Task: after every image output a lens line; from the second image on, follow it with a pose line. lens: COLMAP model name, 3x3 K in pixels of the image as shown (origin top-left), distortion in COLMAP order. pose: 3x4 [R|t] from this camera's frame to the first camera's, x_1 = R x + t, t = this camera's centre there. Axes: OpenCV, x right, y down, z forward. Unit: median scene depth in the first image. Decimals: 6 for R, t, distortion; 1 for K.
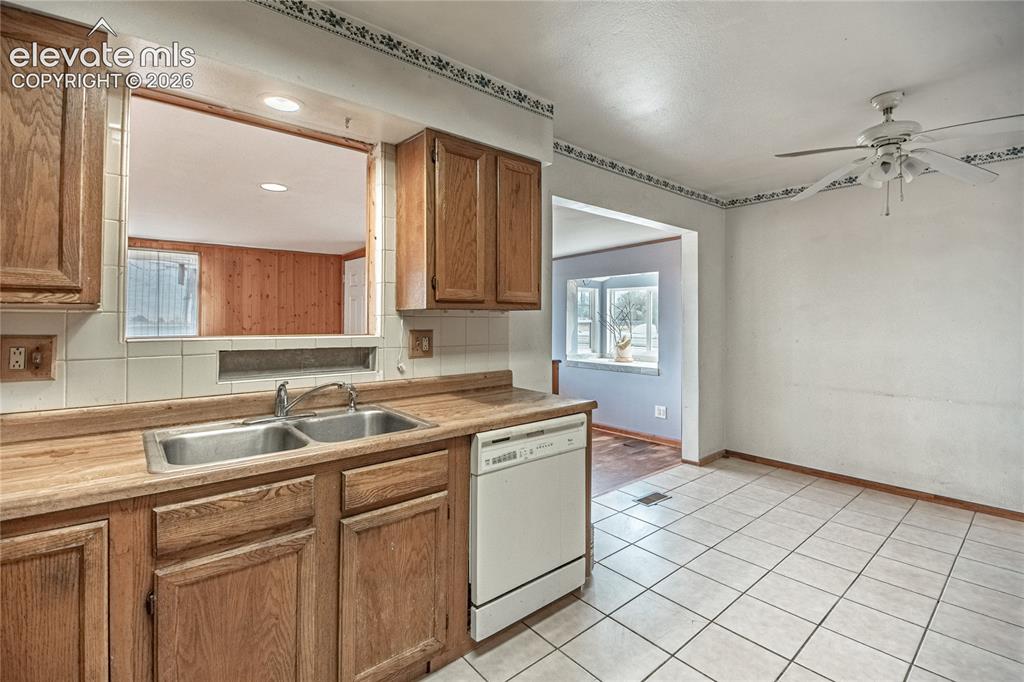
lens RADIAL K [[457.6, 0, 514.3], [0, 457.6, 312.9], [0, 0, 1]] dist [-0.001707, -0.000655]
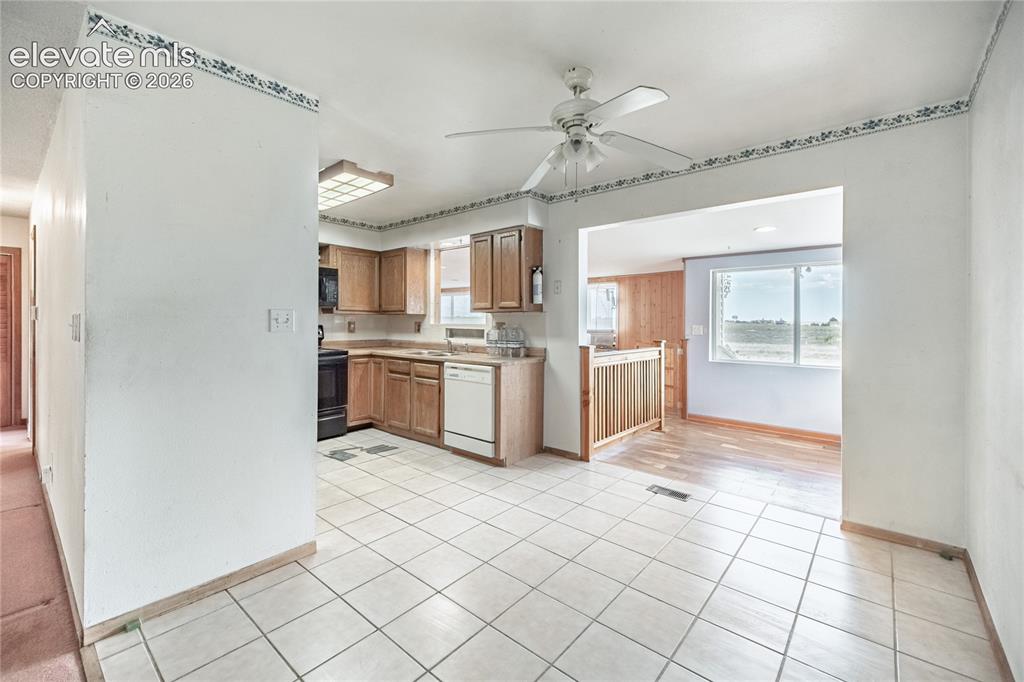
lens RADIAL K [[429.1, 0, 508.9], [0, 429.1, 323.7], [0, 0, 1]] dist [0.051591, 0.000234]
pose [[0.153953, 0.000419, -0.988078, 1.933254], [0.008781, 0.999960, 0.001792, 0.042375], [0.988039, -0.008952, 0.153943, 0.819124]]
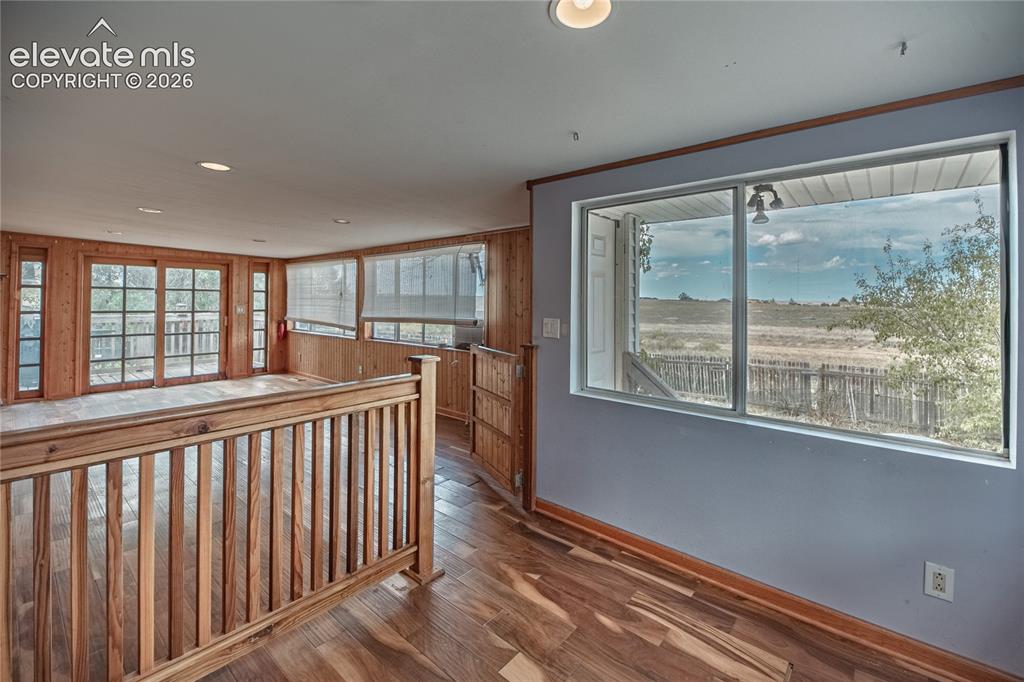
lens RADIAL K [[434.6, 0, 510.0], [0, 434.6, 300.3], [0, 0, 1]] dist [0.017861, -0.000085]
pose [[0.139160, -0.005338, -0.990255, 0.692807], [0.006070, 0.999971, -0.004537, 0.018514], [0.990251, -0.005379, 0.139189, 2.125144]]
